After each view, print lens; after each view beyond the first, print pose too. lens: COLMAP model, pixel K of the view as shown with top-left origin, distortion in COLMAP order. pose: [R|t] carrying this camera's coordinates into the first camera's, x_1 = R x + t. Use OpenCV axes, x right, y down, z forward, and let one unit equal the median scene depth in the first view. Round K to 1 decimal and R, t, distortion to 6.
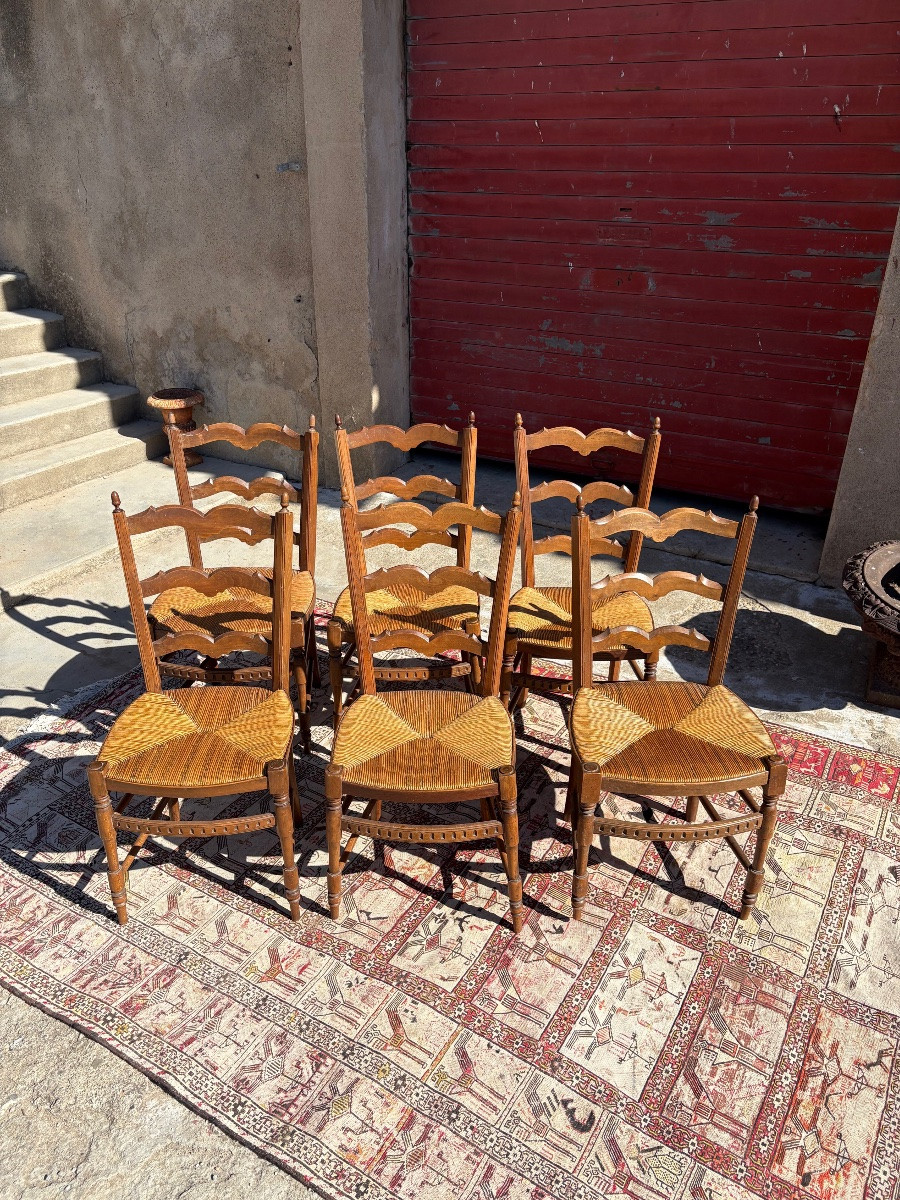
lens RADIAL K [[908.6, 0, 445.1], [0, 908.6, 590.0], [0, 0, 1]] dist [-0.002444, 0.055612]
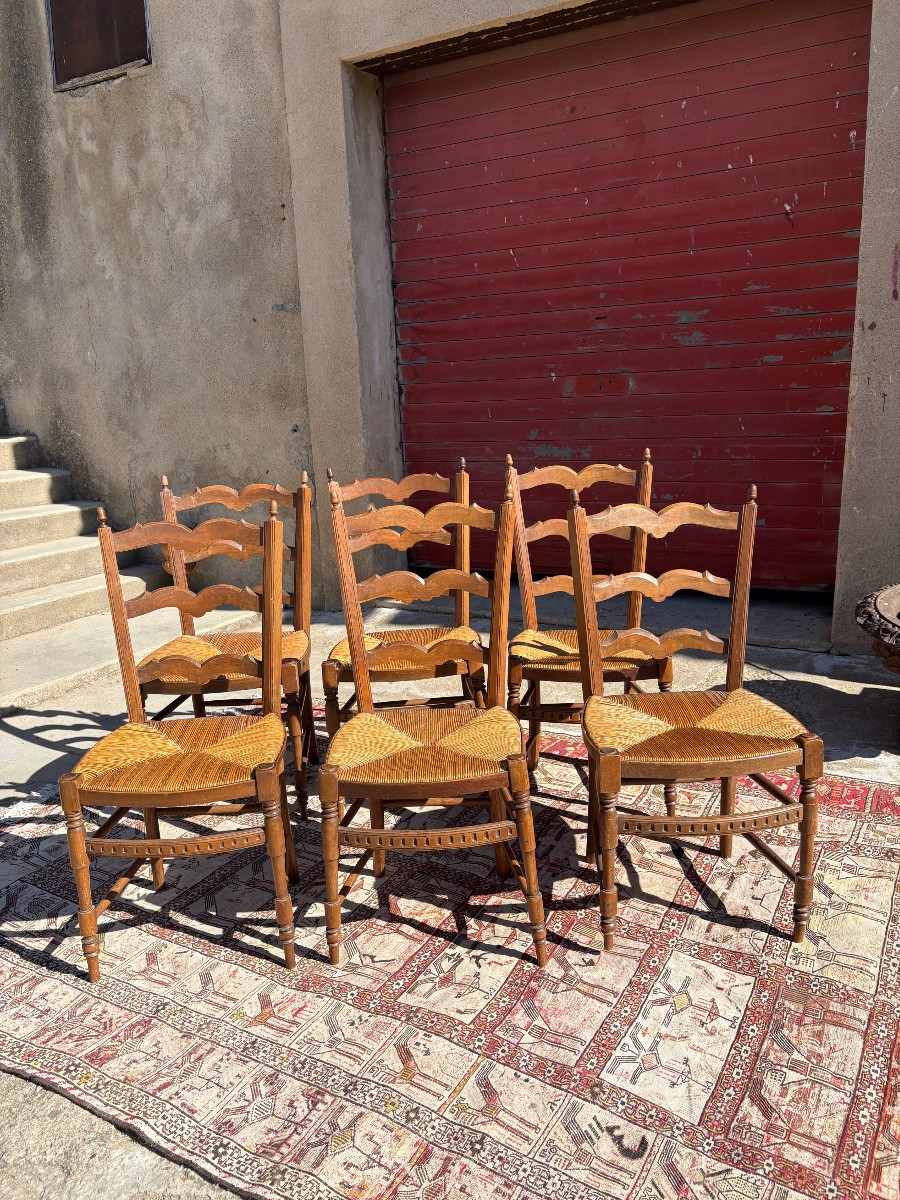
lens RADIAL K [[905.2, 0, 445.8], [0, 905.2, 608.6], [0, 0, 1]] dist [0.017761, 0.008185]
pose [[0.998752, -0.049943, -0.001050, 0.004190], [0.048573, 0.975841, -0.213013, 0.199152], [0.011663, 0.212696, 0.977049, 0.061175]]
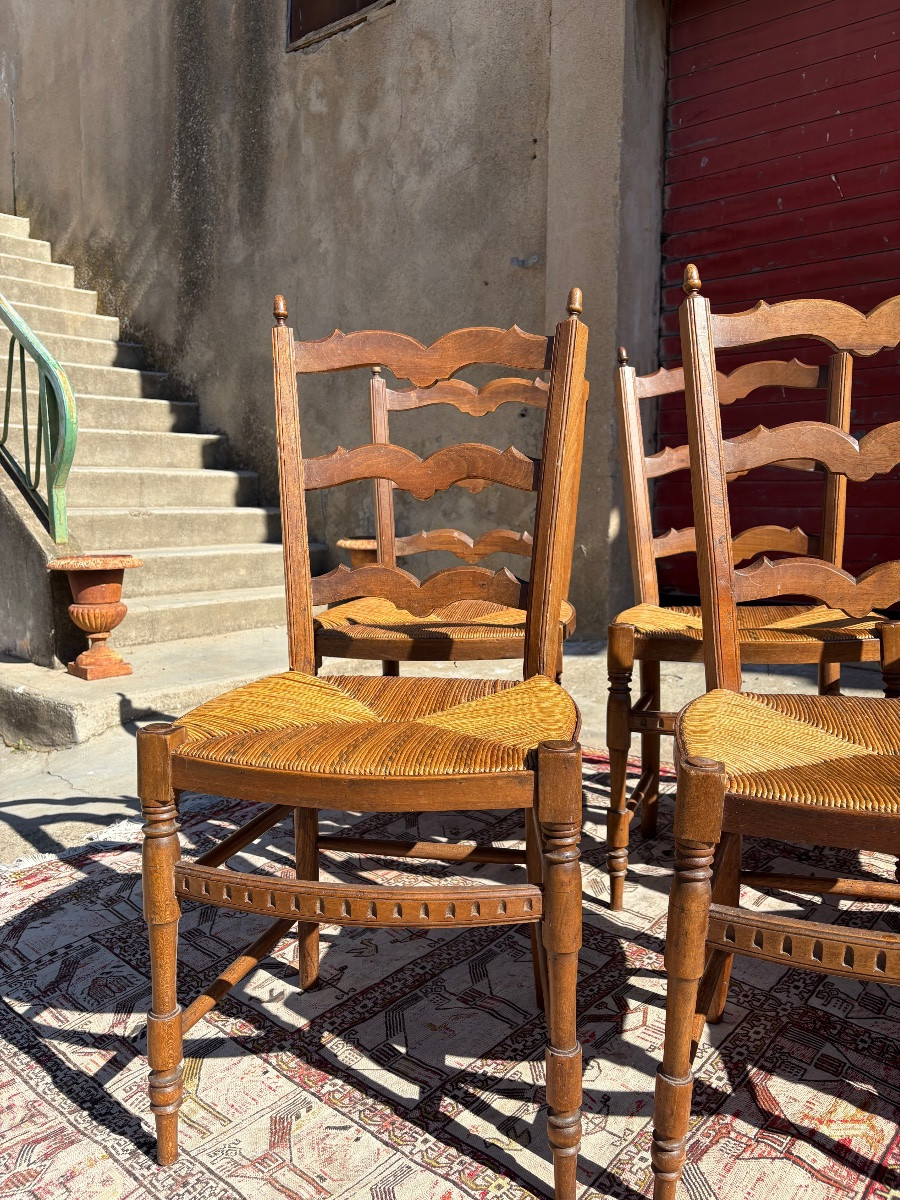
lens RADIAL K [[907.0, 0, 455.0], [0, 907.0, 605.4], [0, 0, 1]] dist [0.060505, -0.076302]
pose [[0.984461, 0.016257, -0.174850, -0.133049], [-0.072712, 0.944076, -0.321612, 0.223503], [0.159844, 0.329328, 0.930587, 0.481140]]
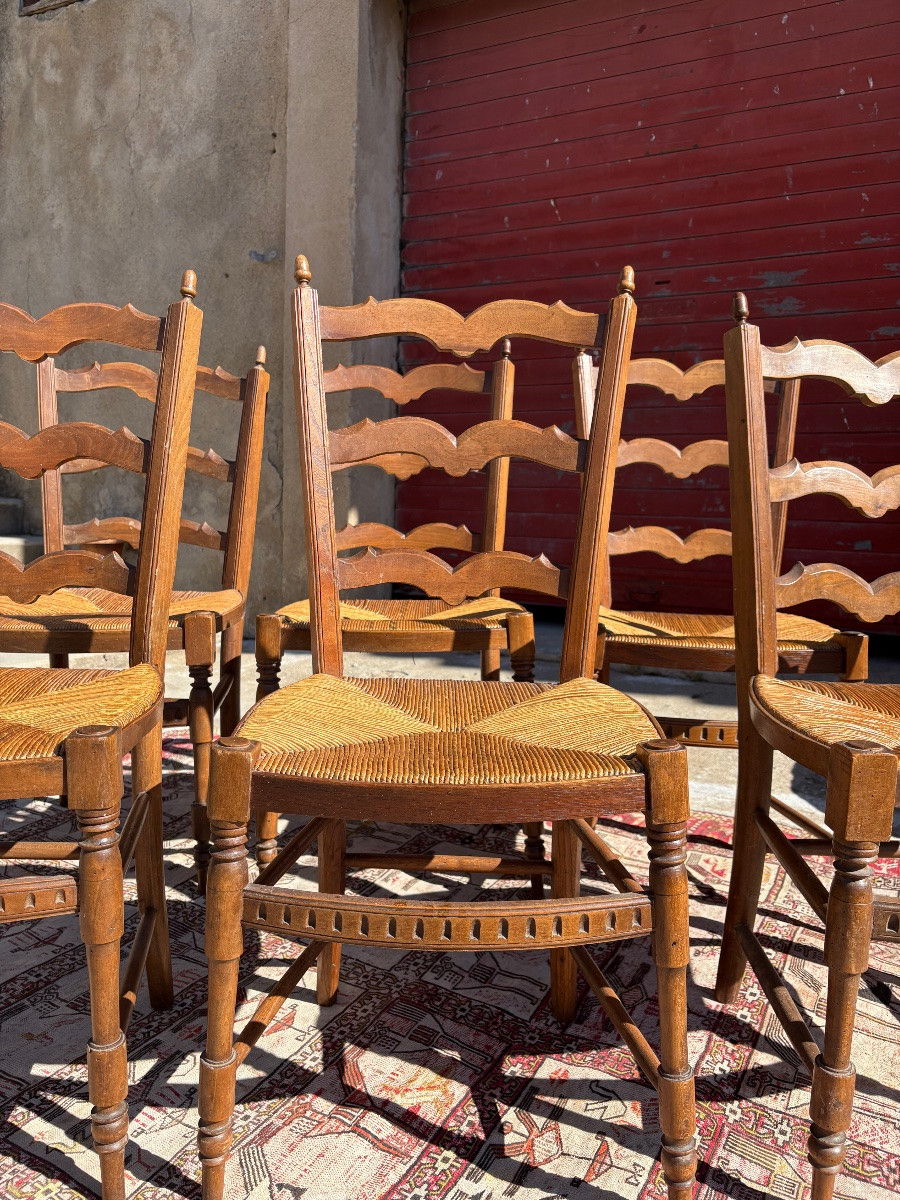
lens RADIAL K [[910.5, 0, 441.3], [0, 910.5, 602.2], [0, 0, 1]] dist [0.044261, -0.049409]
pose [[0.999354, 0.021720, 0.028619, -0.035802], [-0.010804, 0.941384, -0.337163, 0.227714], [-0.034265, 0.336636, 0.941011, 0.489443]]
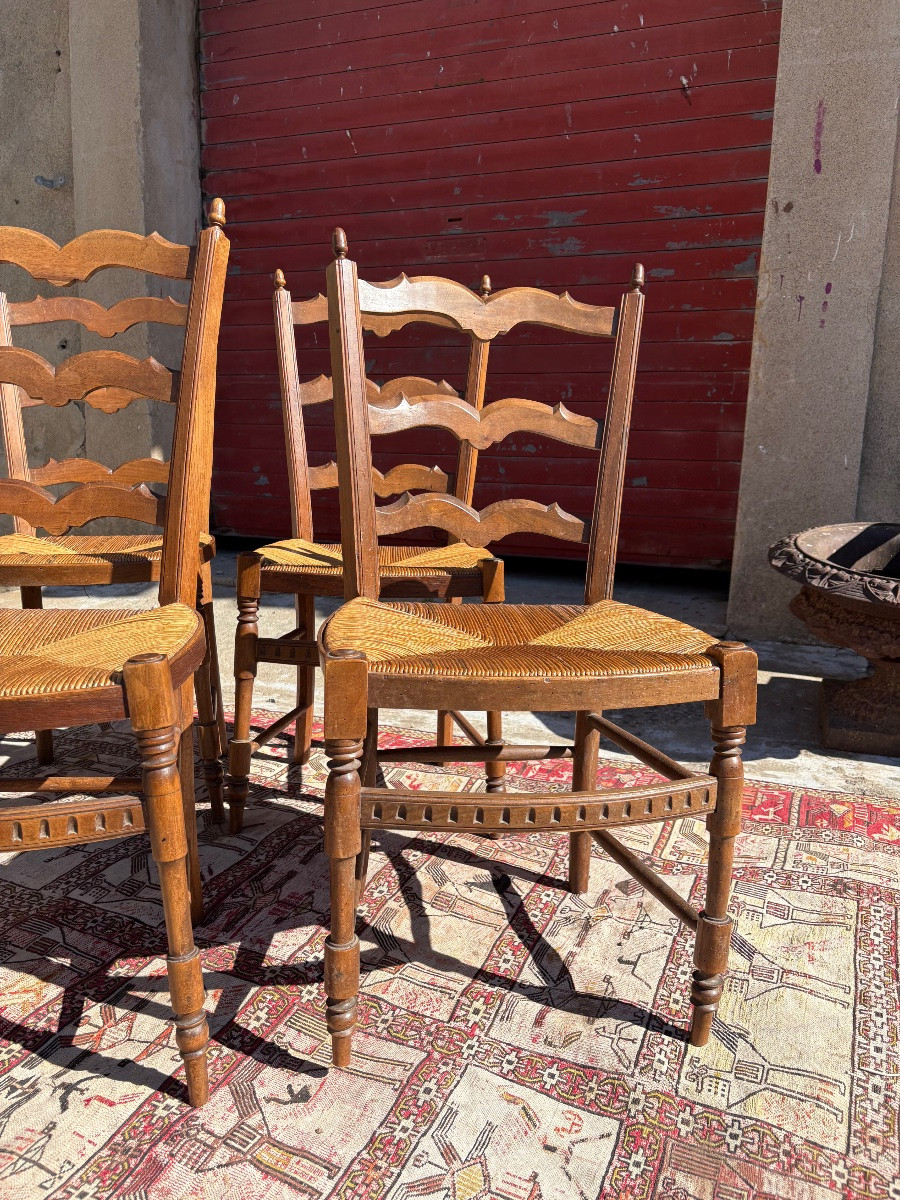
lens RADIAL K [[906.9, 0, 444.0], [0, 906.9, 609.9], [0, 0, 1]] dist [0.050160, -0.059661]
pose [[0.991878, -0.002095, 0.127176, 0.125582], [0.036674, 0.962111, -0.270182, 0.245405], [-0.121792, 0.272651, 0.954373, 0.460095]]
